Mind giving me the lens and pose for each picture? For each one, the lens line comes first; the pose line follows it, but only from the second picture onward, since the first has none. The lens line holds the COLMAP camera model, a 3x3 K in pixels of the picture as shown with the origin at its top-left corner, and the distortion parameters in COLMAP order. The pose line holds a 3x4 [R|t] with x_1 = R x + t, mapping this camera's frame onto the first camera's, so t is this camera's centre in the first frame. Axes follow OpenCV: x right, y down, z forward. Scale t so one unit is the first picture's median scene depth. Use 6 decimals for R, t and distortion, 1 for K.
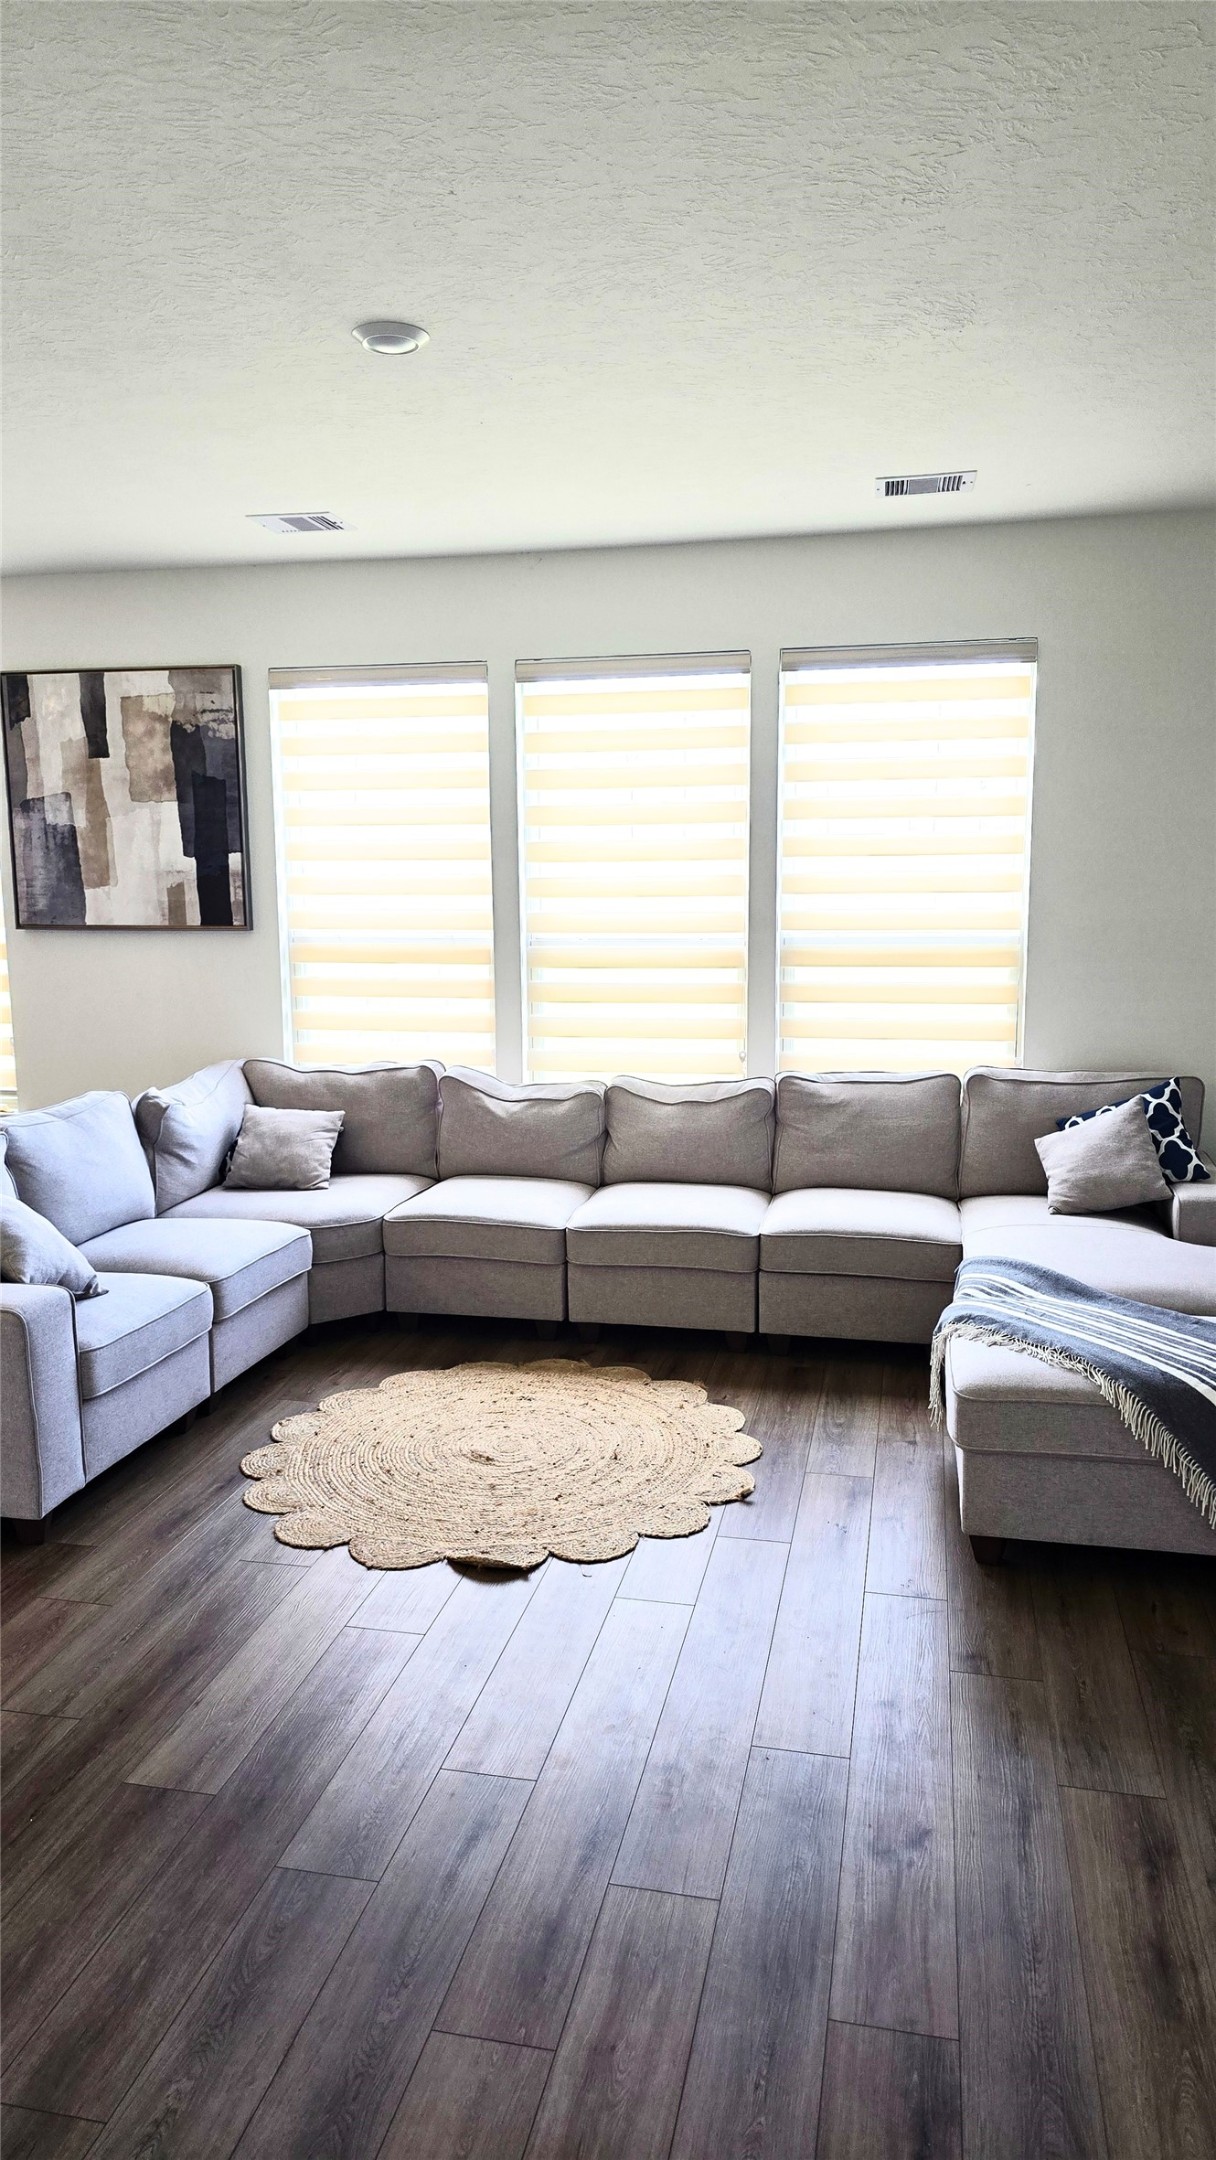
lens RADIAL K [[1461.8, 0, 608.0], [0, 1461.8, 1080.0], [0, 0, 1]] dist [0.051935, -0.000534]
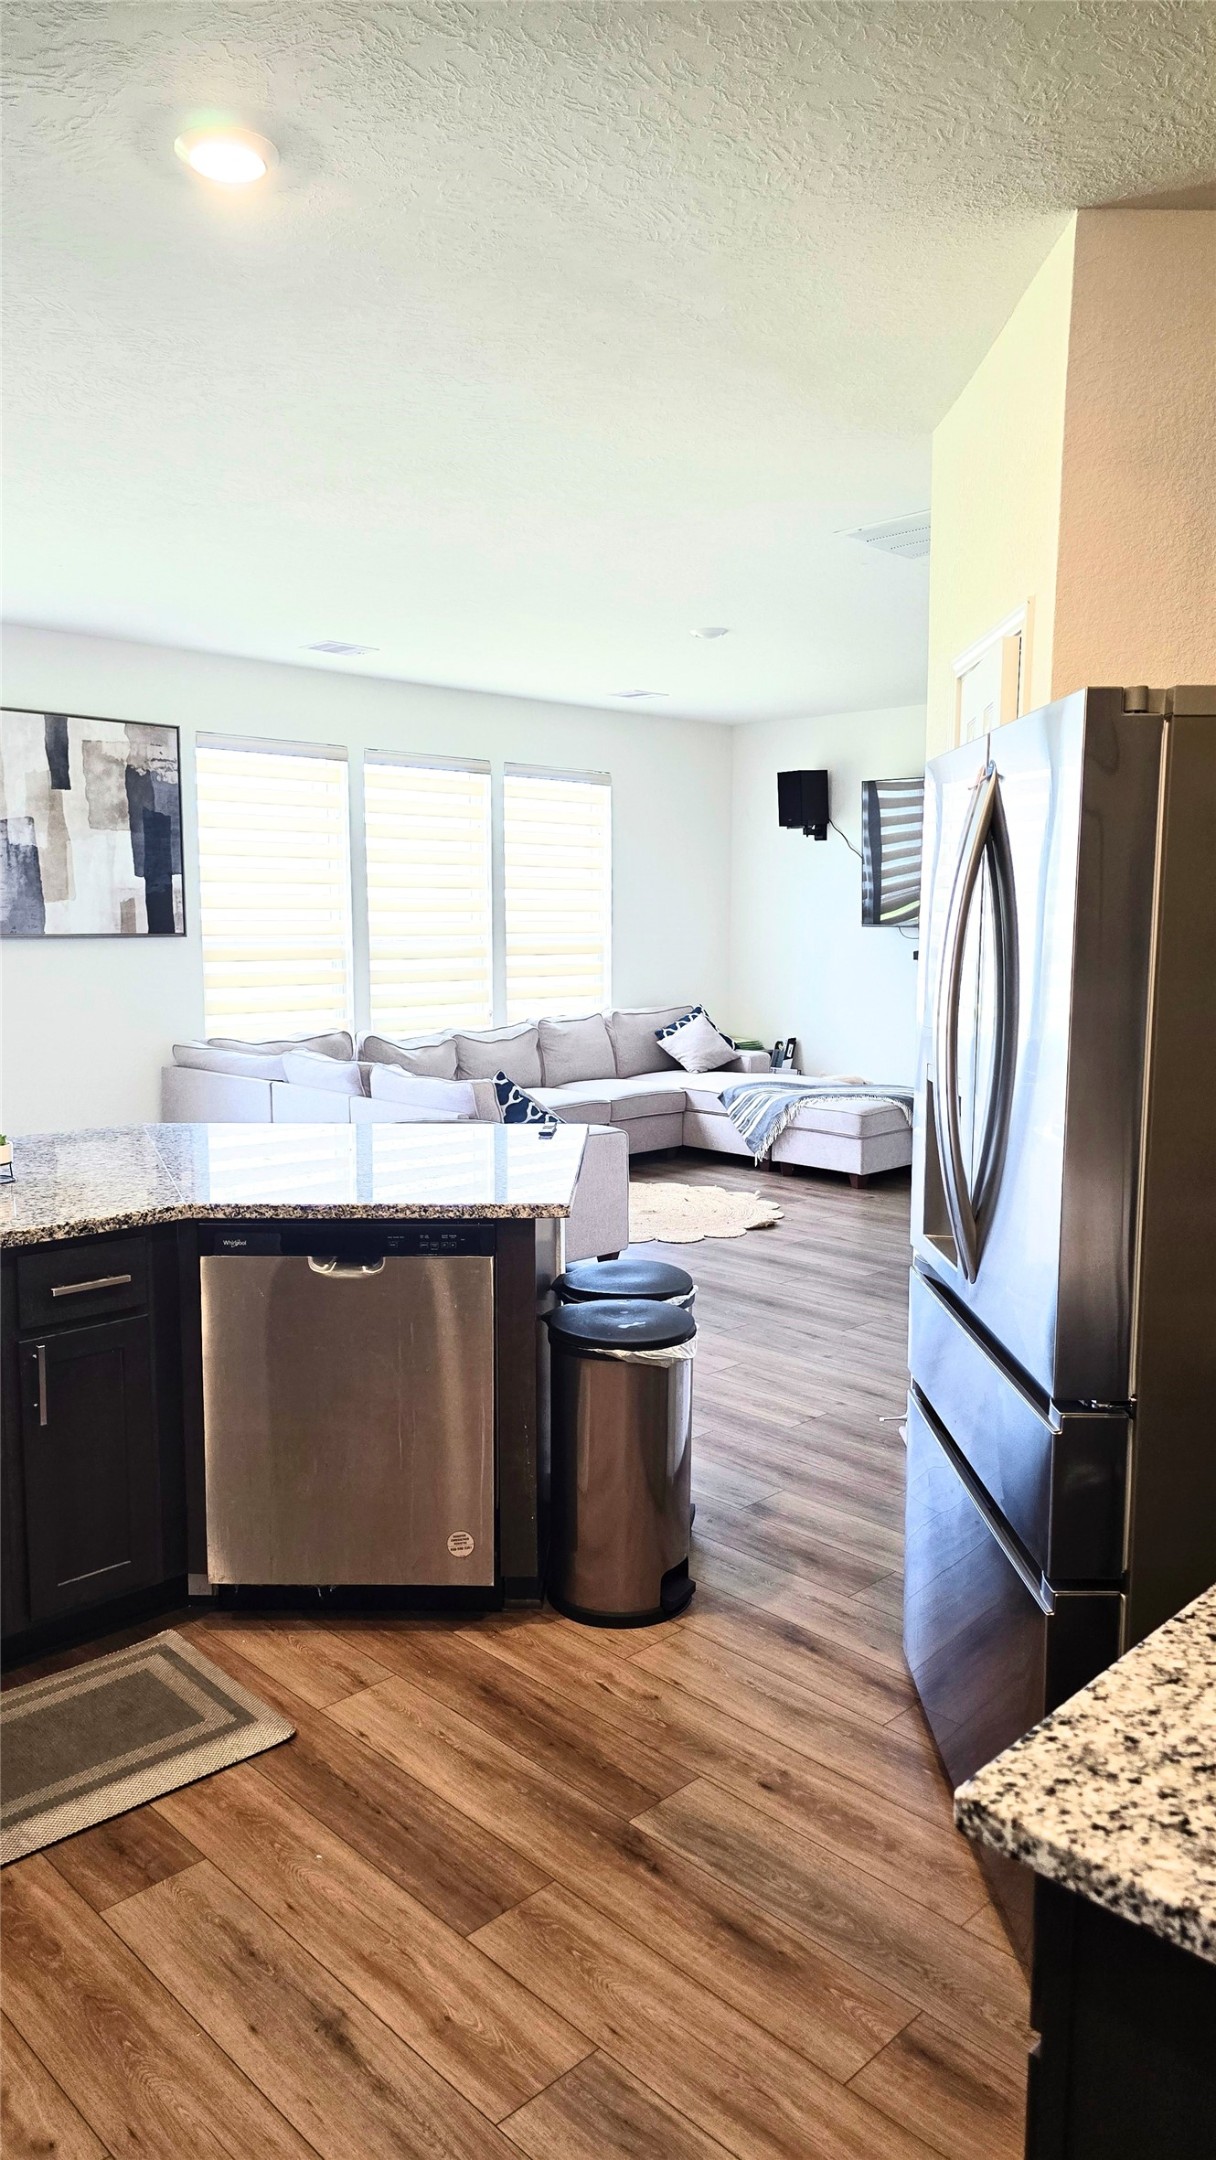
lens RADIAL K [[1454.2, 0, 611.6], [0, 1454.2, 1090.8], [0, 0, 1]] dist [0.048052, -0.003817]
pose [[0.543169, -0.092394, 0.834524, -1.117679], [0.116800, 0.992578, 0.033871, 0.028611], [-0.831460, 0.079074, 0.549929, 0.026598]]
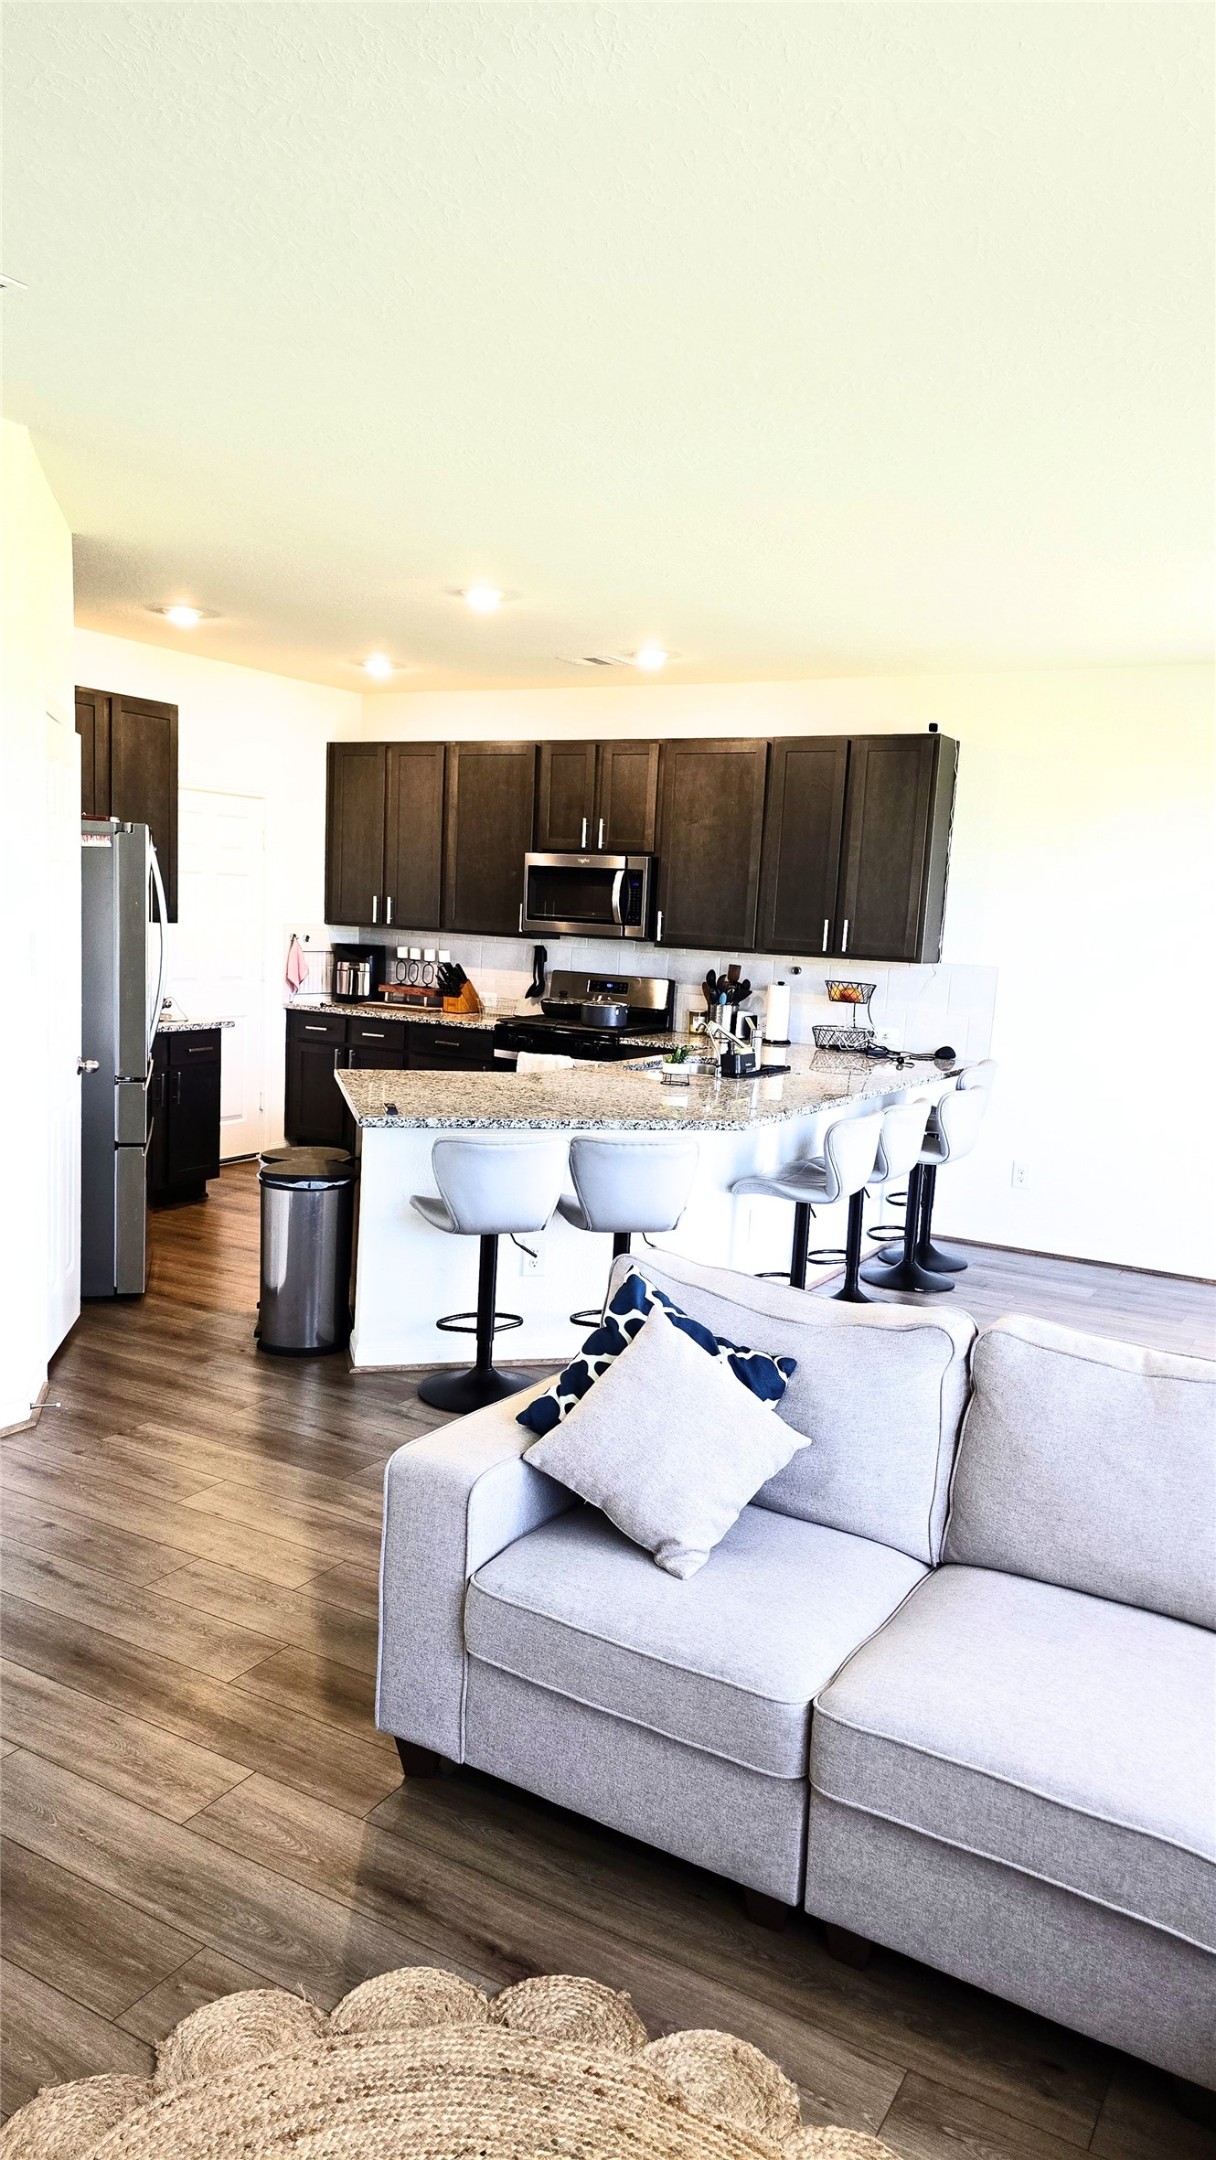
lens RADIAL K [[1454.2, 0, 611.6], [0, 1454.2, 1090.8], [0, 0, 1]] dist [0.048052, -0.003817]
pose [[-0.301457, 0.122676, -0.945555, 0.160002], [-0.186755, 0.964883, 0.184724, -0.114703], [0.935011, 0.232274, -0.267960, 0.760398]]
